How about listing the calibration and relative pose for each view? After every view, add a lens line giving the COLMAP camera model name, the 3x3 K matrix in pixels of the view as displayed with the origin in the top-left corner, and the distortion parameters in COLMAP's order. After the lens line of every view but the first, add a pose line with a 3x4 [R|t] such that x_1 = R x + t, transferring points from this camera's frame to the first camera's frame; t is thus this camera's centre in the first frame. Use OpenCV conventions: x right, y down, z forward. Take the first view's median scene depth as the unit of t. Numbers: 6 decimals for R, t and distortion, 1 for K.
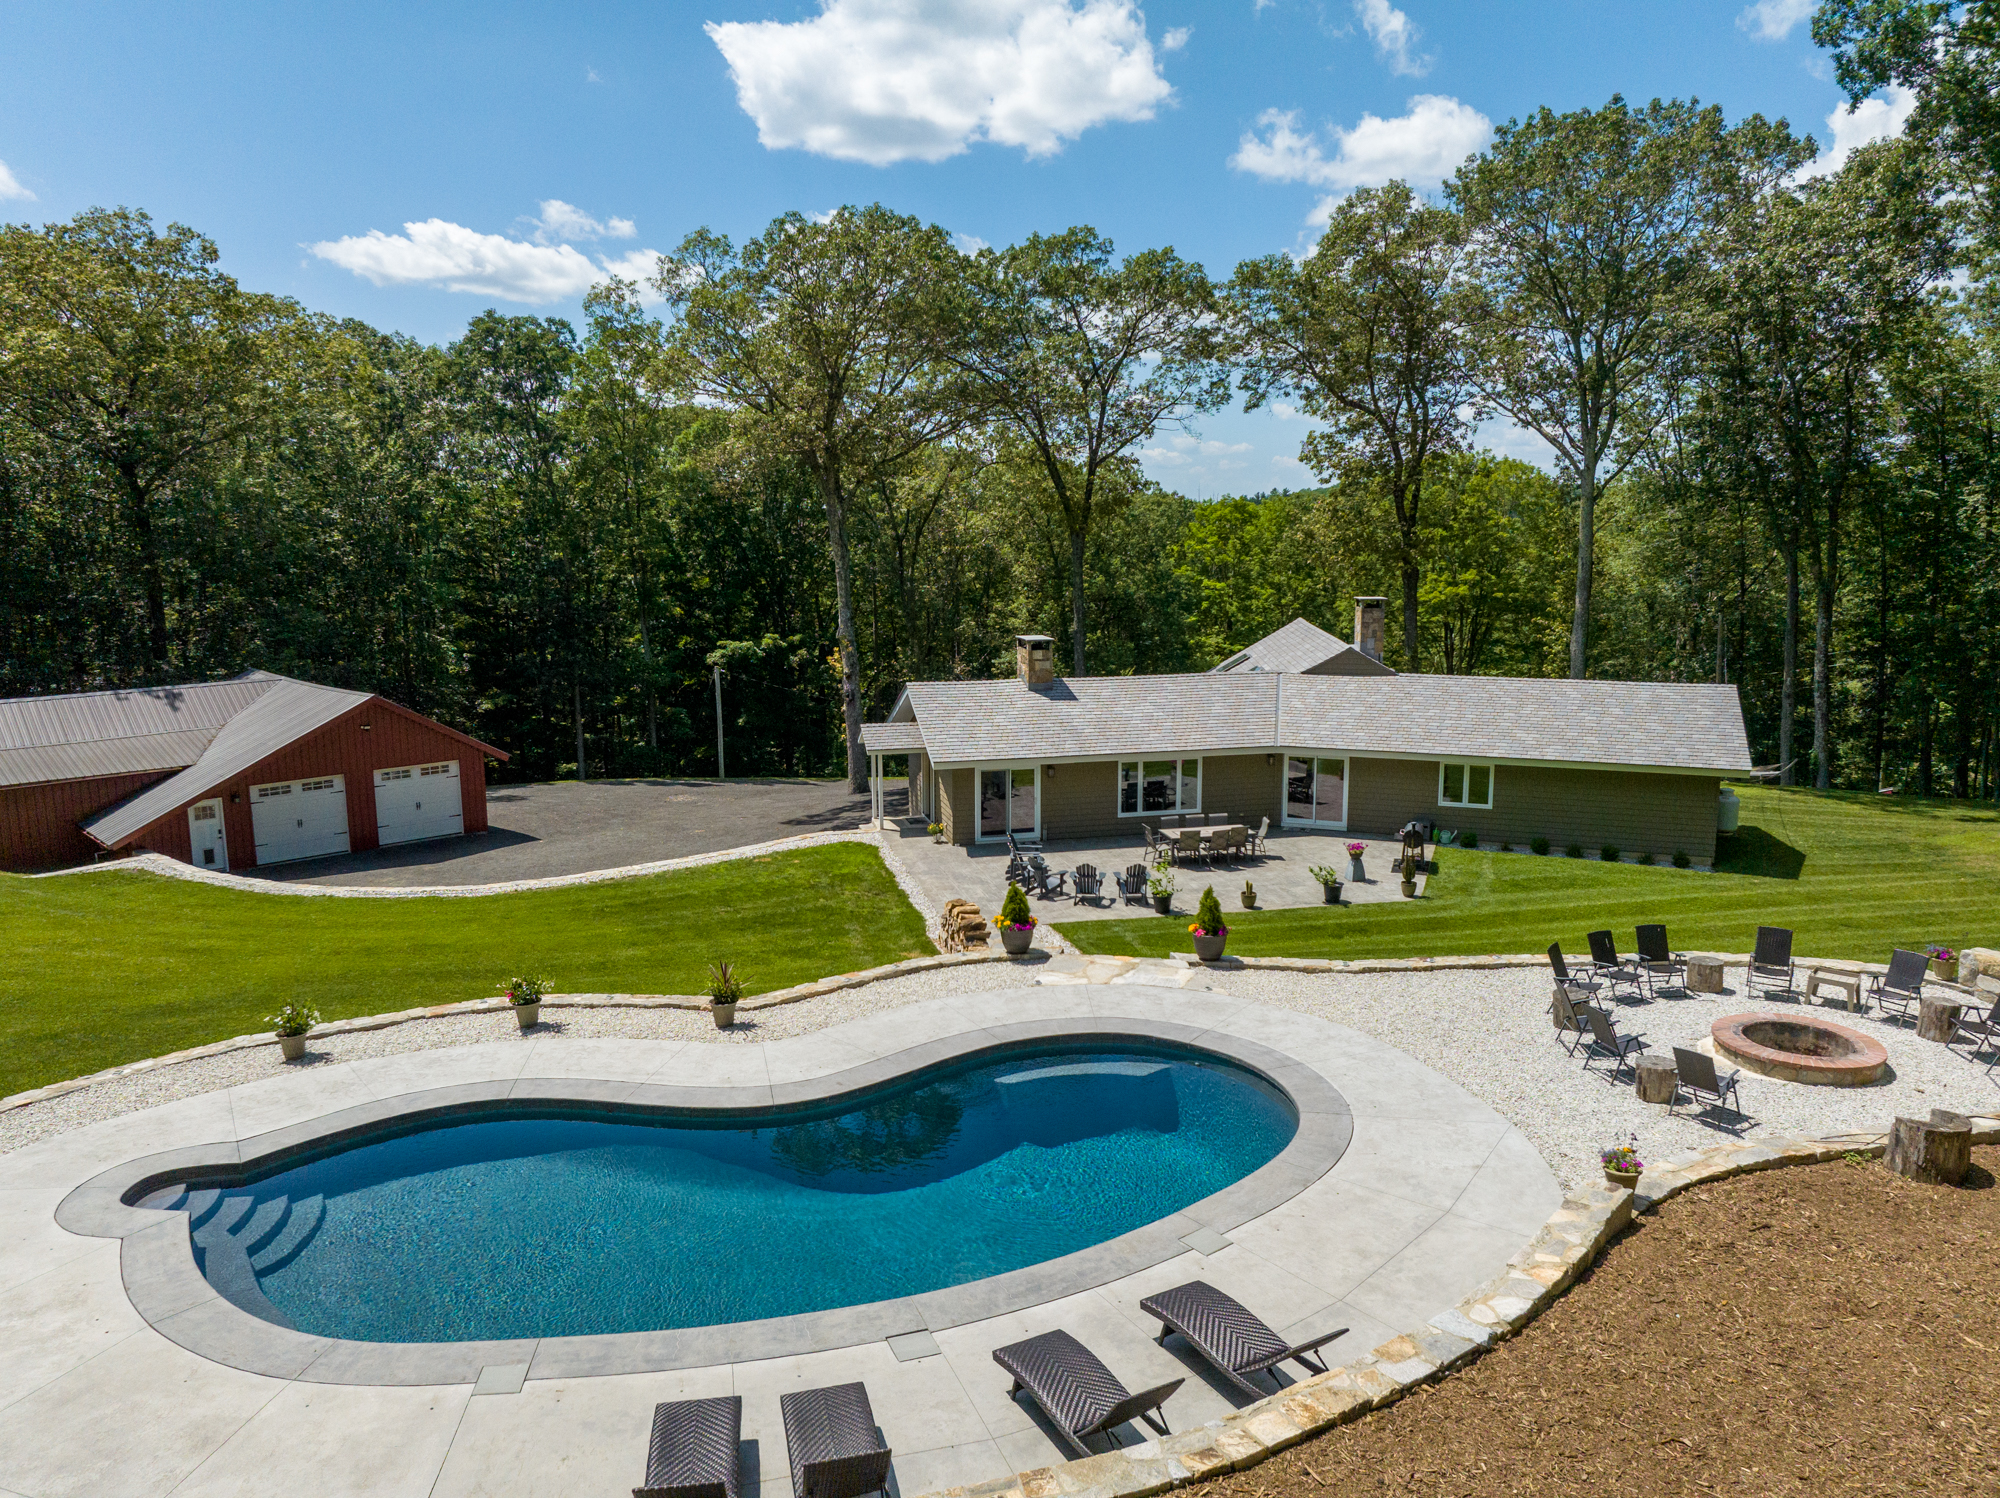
lens RADIAL K [[1421.6, 0, 1000.0], [0, 1421.6, 749.0], [0, 0, 1]] dist [0.003145, -0.052701]
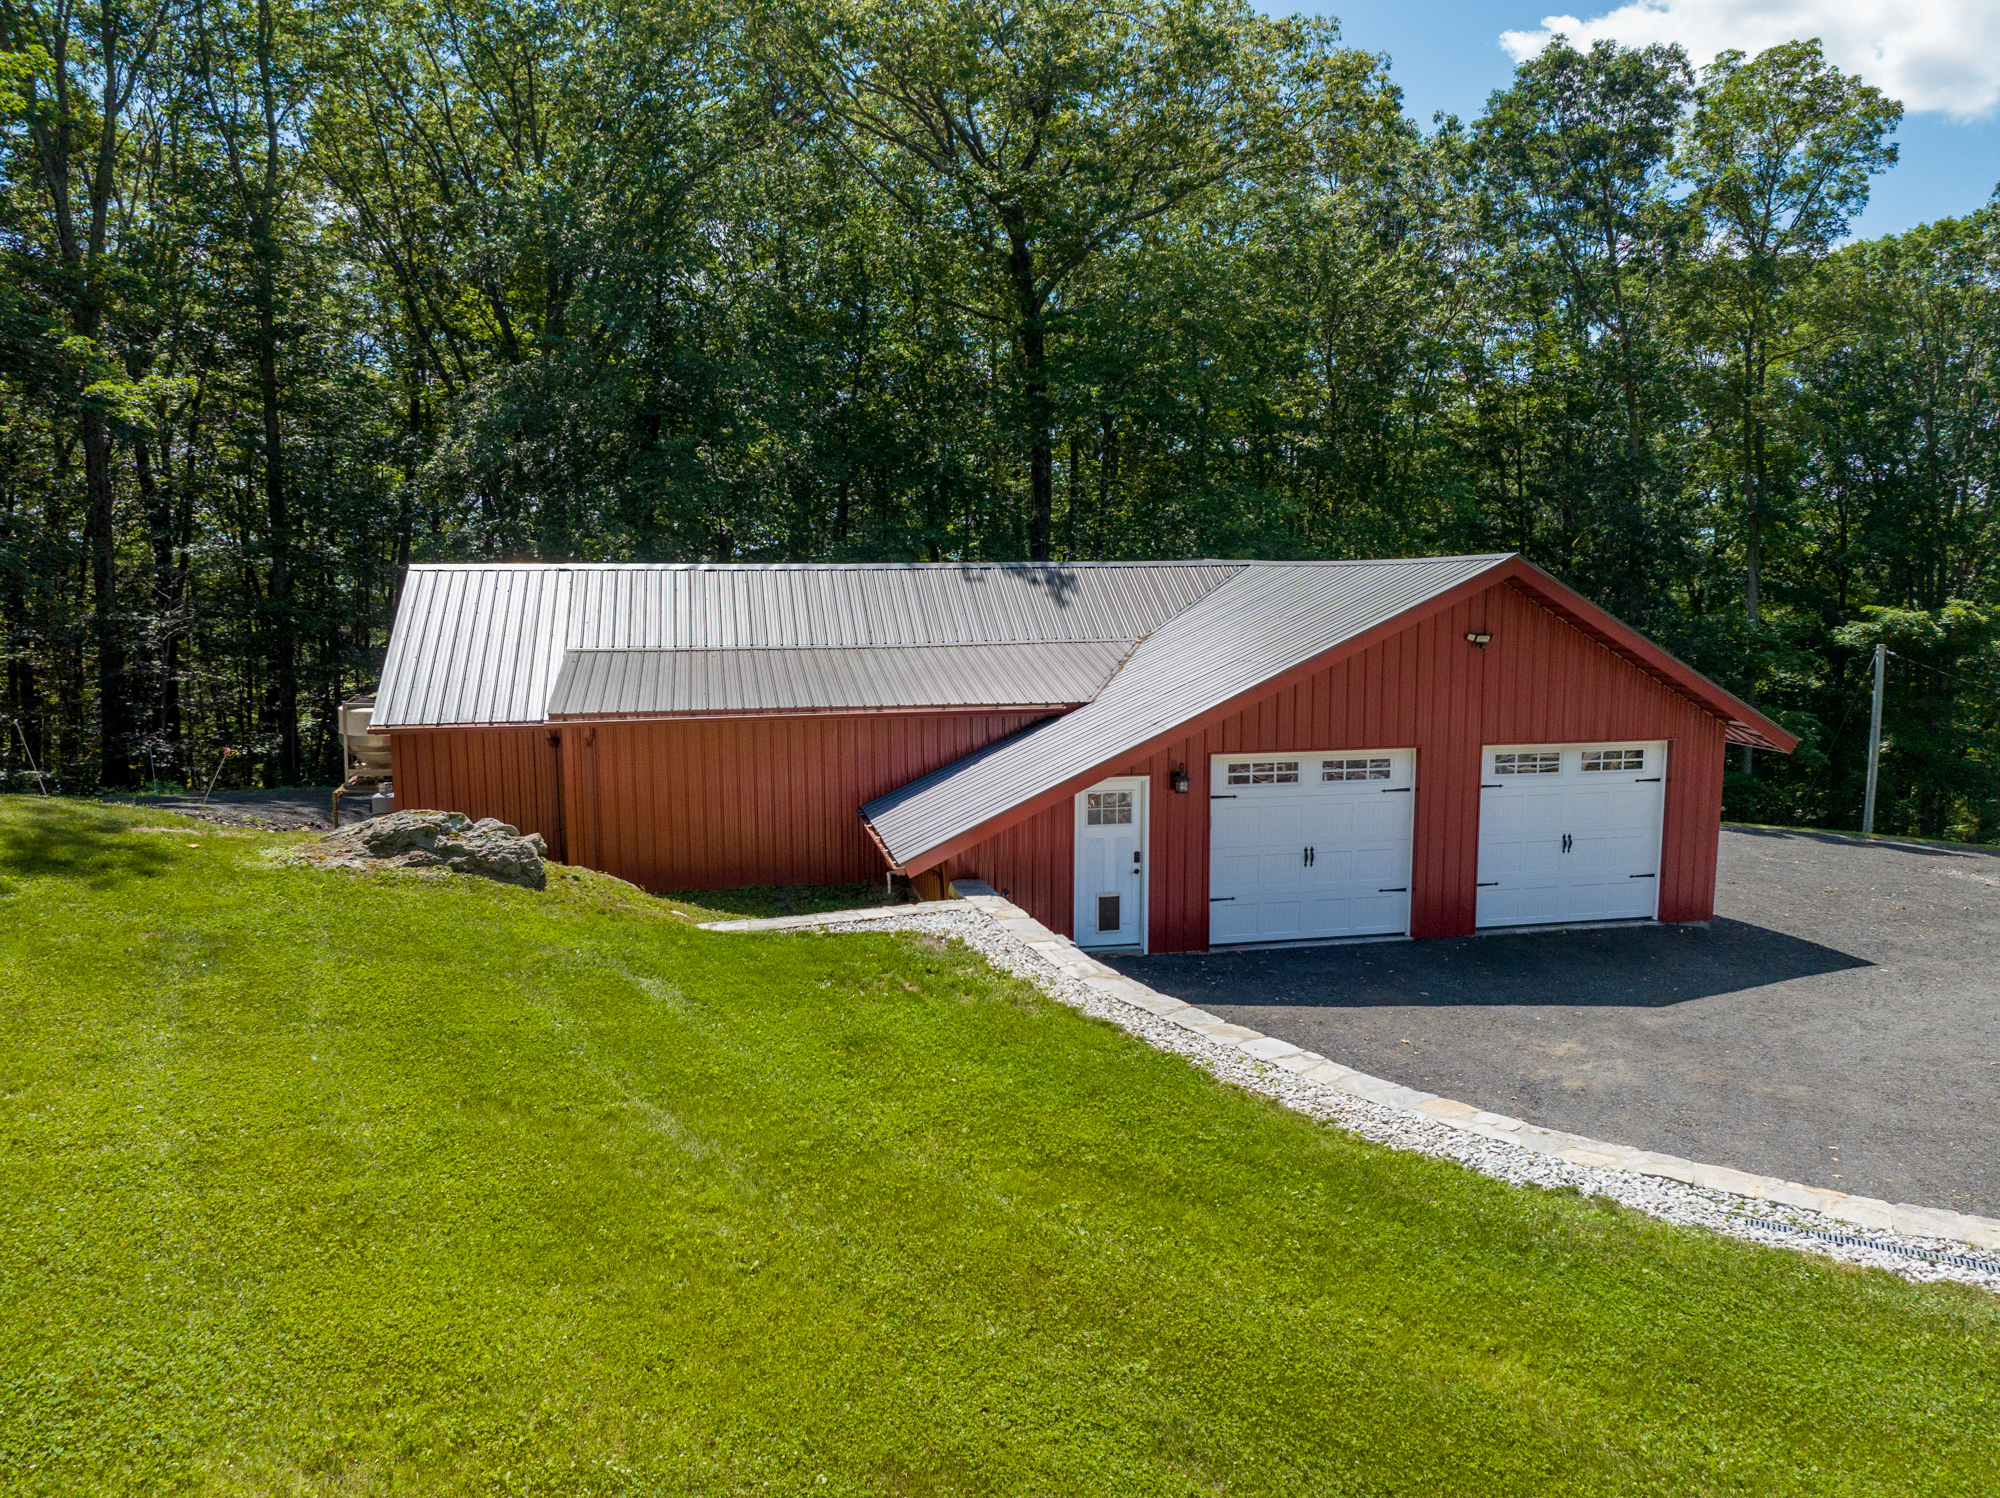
lens RADIAL K [[1421.6, 0, 1000.0], [0, 1421.6, 749.0], [0, 0, 1]] dist [0.003145, -0.052701]
pose [[0.845873, 0.072411, -0.528446, -0.344527], [-0.087631, 0.996146, -0.003771, 0.029727], [0.526136, 0.049498, 0.848959, 0.584975]]
